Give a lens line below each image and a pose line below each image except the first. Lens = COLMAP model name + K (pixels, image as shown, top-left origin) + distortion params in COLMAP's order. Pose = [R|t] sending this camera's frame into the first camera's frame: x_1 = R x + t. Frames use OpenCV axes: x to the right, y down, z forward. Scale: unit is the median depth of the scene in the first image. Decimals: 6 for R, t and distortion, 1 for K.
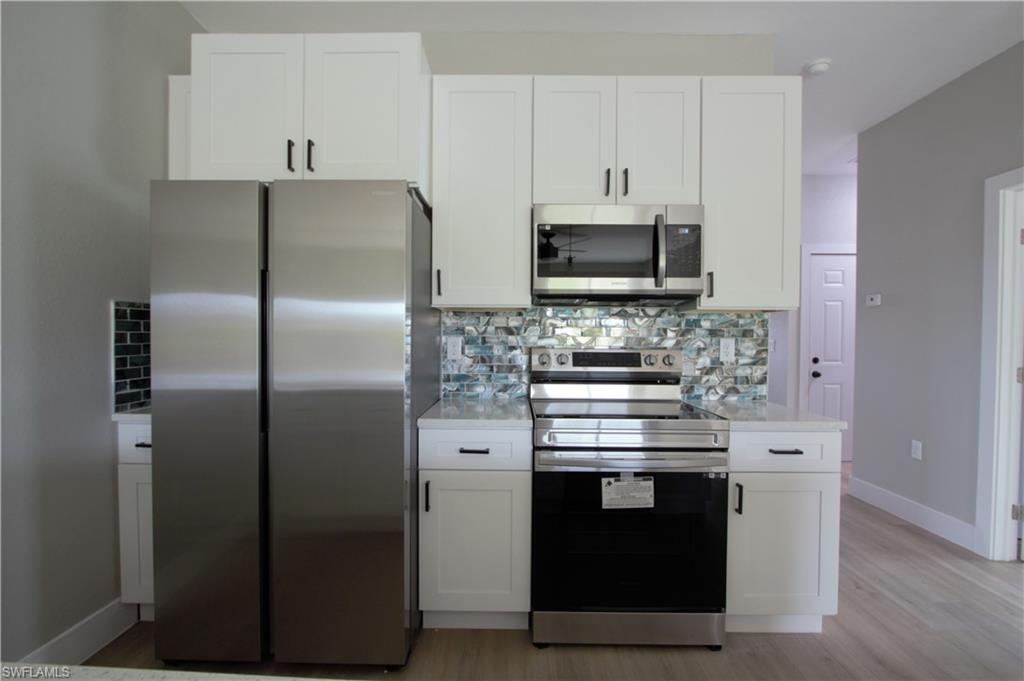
lens RADIAL K [[479.7, 0, 505.8], [0, 479.7, 345.4], [0, 0, 1]] dist [-0.013329, 0.000272]
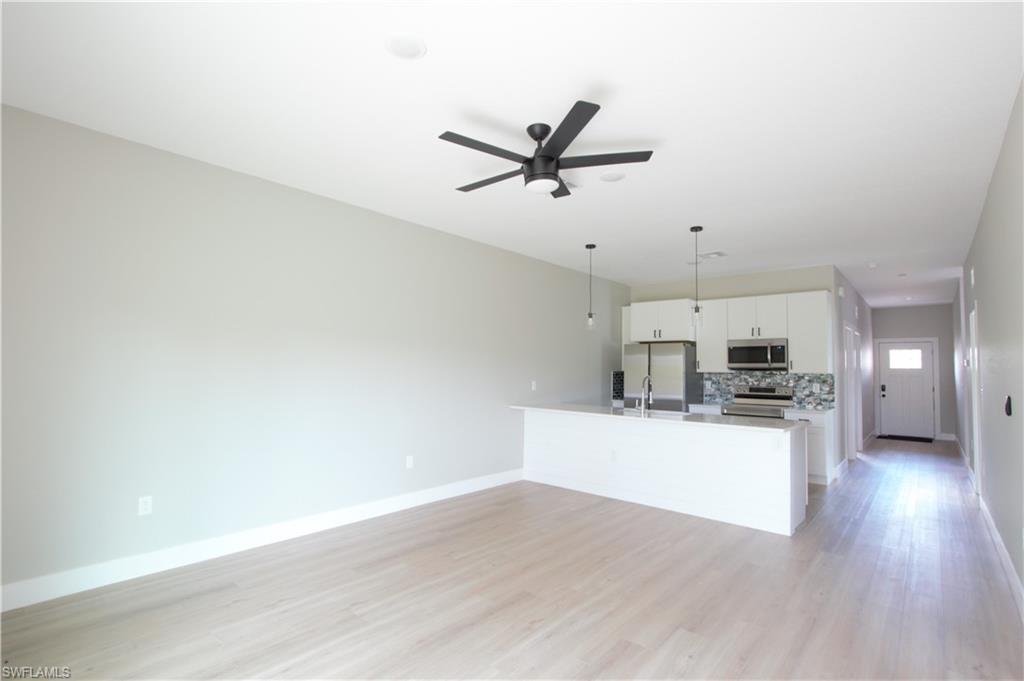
lens RADIAL K [[479.7, 0, 519.5], [0, 479.7, 339.3], [0, 0, 1]] dist [-0.013329, 0.000272]
pose [[0.766138, -0.040266, -0.641414, 0.895372], [-0.020353, 0.996014, -0.086838, 0.004519], [0.642354, 0.079585, 0.762265, -1.991005]]
